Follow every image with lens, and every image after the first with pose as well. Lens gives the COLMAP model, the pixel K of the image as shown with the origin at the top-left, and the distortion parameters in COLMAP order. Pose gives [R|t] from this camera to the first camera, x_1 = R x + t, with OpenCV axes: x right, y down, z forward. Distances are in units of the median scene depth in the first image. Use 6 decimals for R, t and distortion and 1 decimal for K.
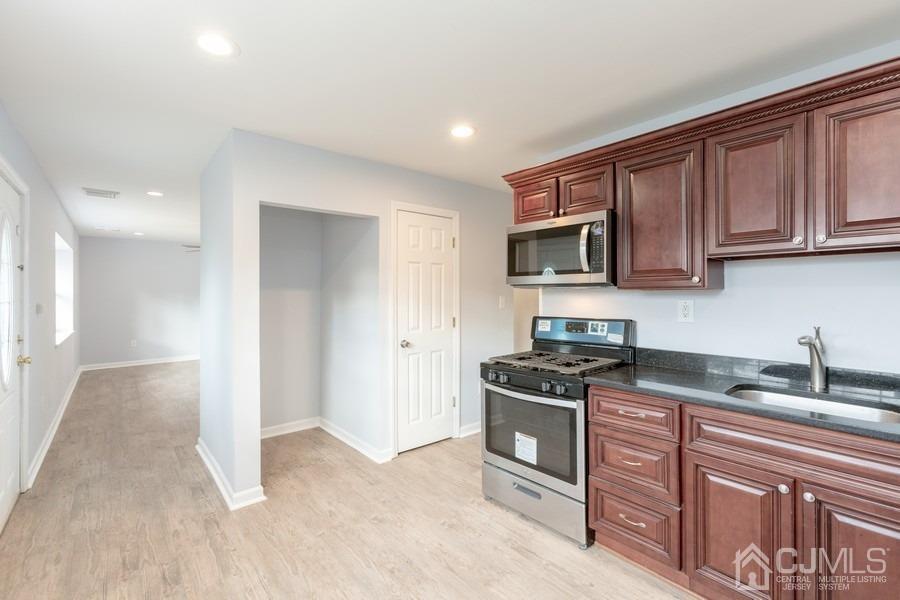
lens RADIAL K [[398.2, 0, 445.4], [0, 398.2, 296.0], [0, 0, 1]] dist [0.023140, 0.000164]
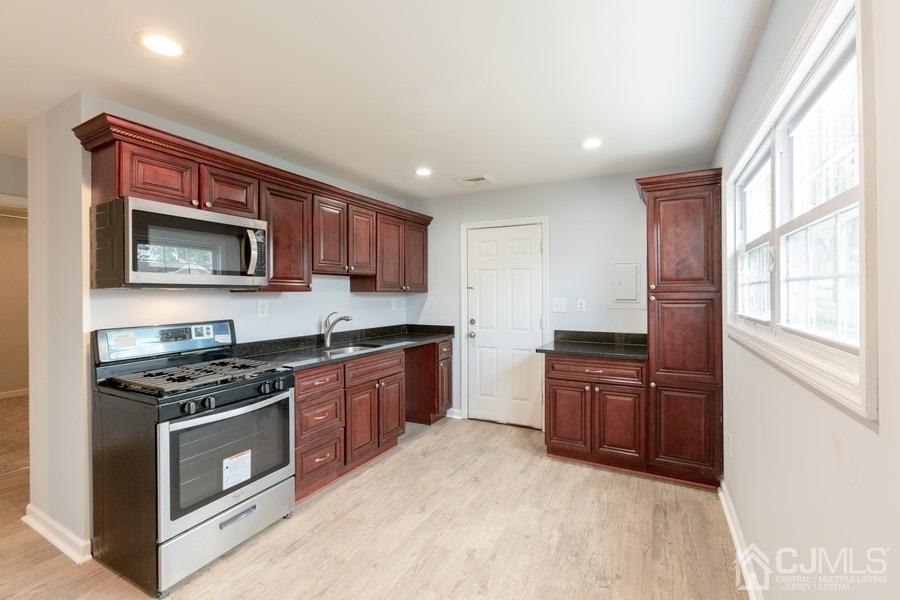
lens RADIAL K [[398.2, 0, 445.4], [0, 398.2, 295.1], [0, 0, 1]] dist [0.023140, 0.000164]
pose [[-0.349275, 0.003996, 0.937012, -0.780174], [0.011119, 0.999938, -0.000120, -0.000729], [-0.936954, 0.010377, -0.349297, 0.855556]]
